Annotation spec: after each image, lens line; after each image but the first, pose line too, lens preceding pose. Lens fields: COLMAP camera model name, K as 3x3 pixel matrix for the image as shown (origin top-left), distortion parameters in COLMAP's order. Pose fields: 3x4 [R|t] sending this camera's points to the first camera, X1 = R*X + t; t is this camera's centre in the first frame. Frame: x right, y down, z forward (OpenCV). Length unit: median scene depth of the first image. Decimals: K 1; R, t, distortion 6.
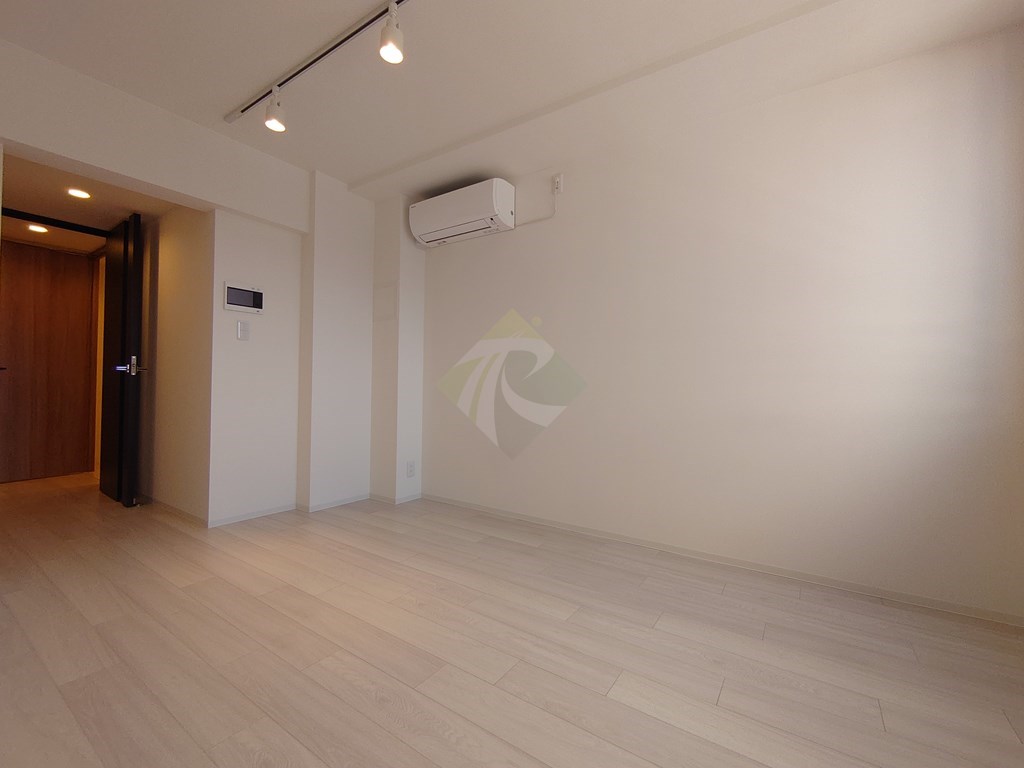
lens RADIAL K [[440.9, 0, 507.0], [0, 440.9, 384.3], [0, 0, 1]] dist [0.010186, -0.003880]
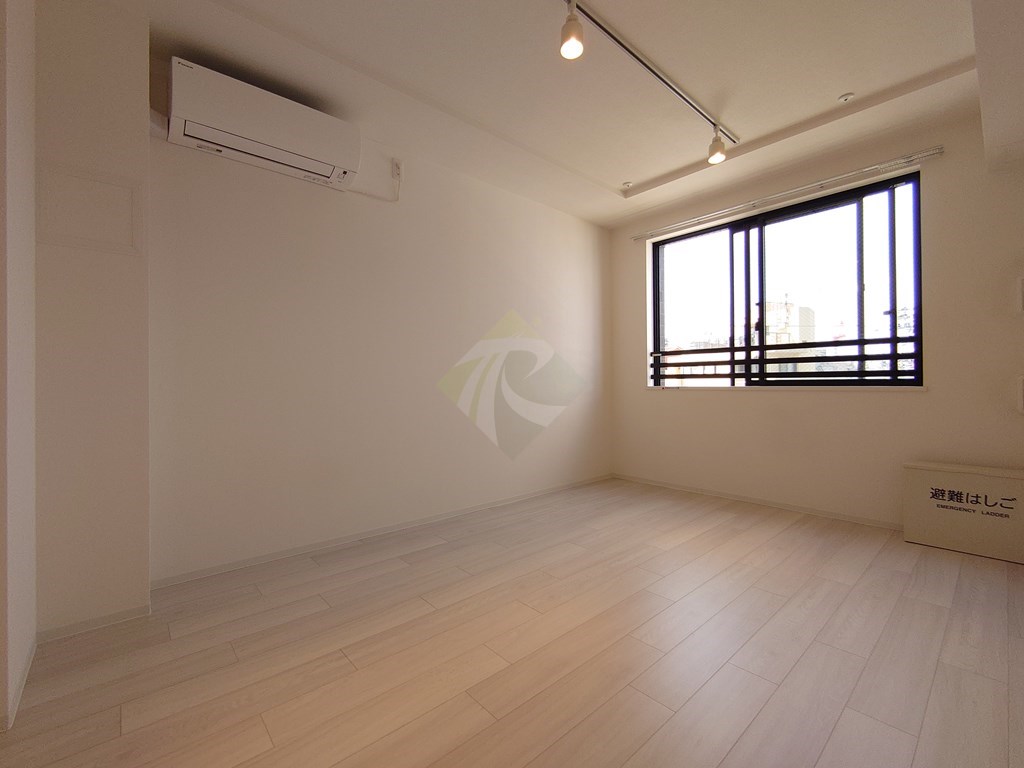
lens RADIAL K [[440.9, 0, 514.0], [0, 440.9, 383.0], [0, 0, 1]] dist [0.010186, -0.003880]
pose [[0.229206, -0.012009, 0.973304, -0.994104], [0.002154, 0.999928, 0.011830, -0.007441], [-0.973376, -0.000615, 0.229215, 0.703220]]
